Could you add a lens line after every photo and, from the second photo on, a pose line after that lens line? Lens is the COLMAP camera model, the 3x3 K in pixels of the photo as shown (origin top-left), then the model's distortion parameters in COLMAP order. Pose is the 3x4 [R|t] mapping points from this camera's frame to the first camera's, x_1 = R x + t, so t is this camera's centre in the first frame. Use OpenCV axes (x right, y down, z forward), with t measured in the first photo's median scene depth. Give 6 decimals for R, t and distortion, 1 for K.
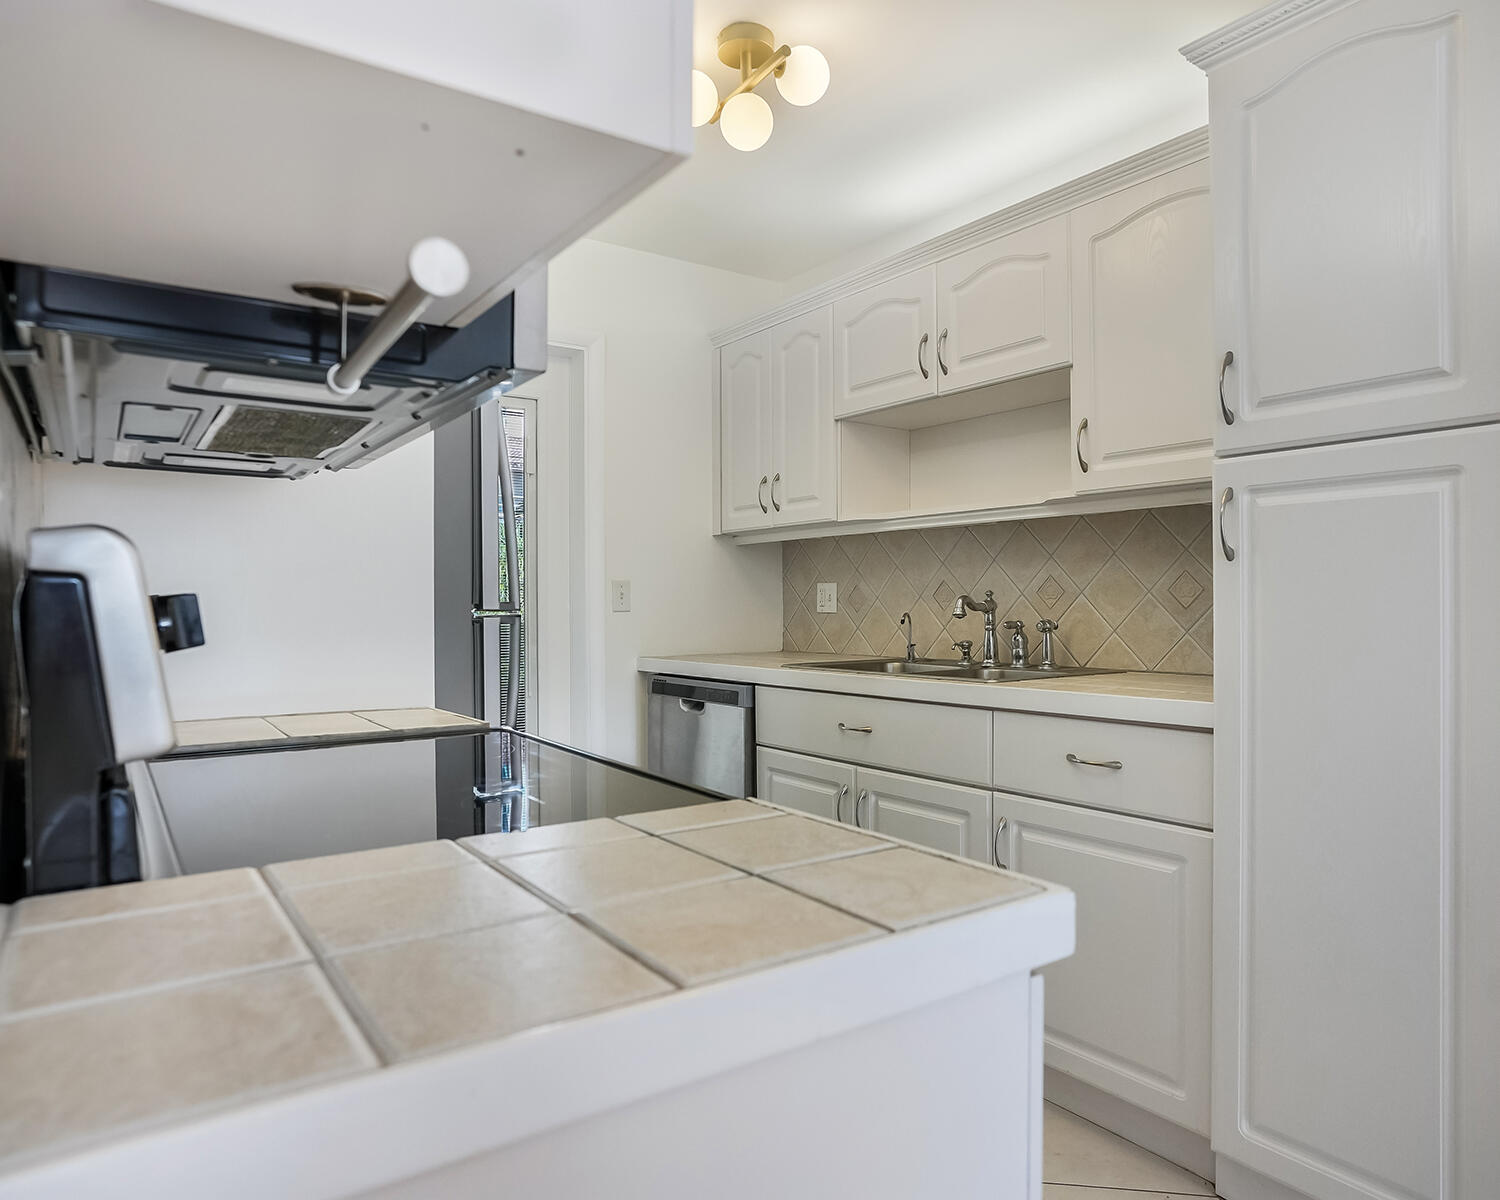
lens RADIAL K [[950.7, 0, 756.6], [0, 950.7, 596.3], [0, 0, 1]] dist [-0.053410, 0.027809]
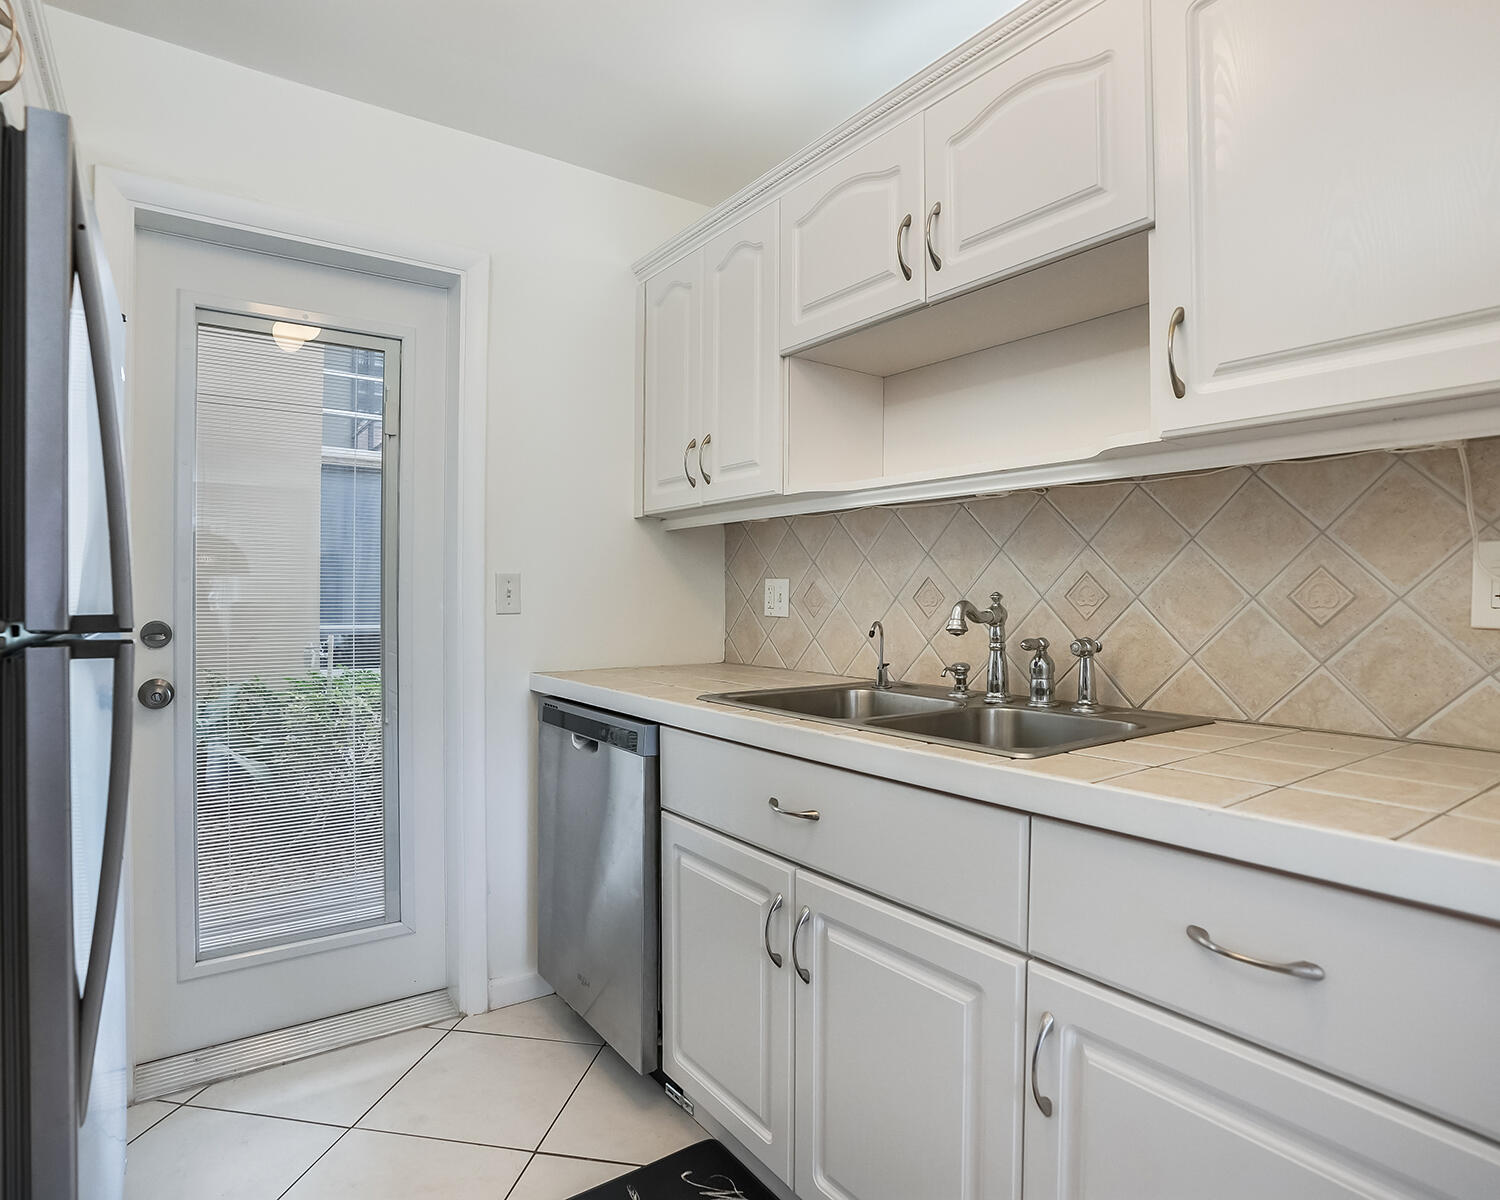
lens RADIAL K [[837.3, 0, 741.3], [0, 837.3, 593.8], [0, 0, 1]] dist [-0.064479, 0.026362]
pose [[0.999945, 0.007707, -0.007086, 0.062382], [-0.007650, 0.999938, 0.008077, -0.008674], [0.007148, -0.008022, 0.999942, 0.385484]]
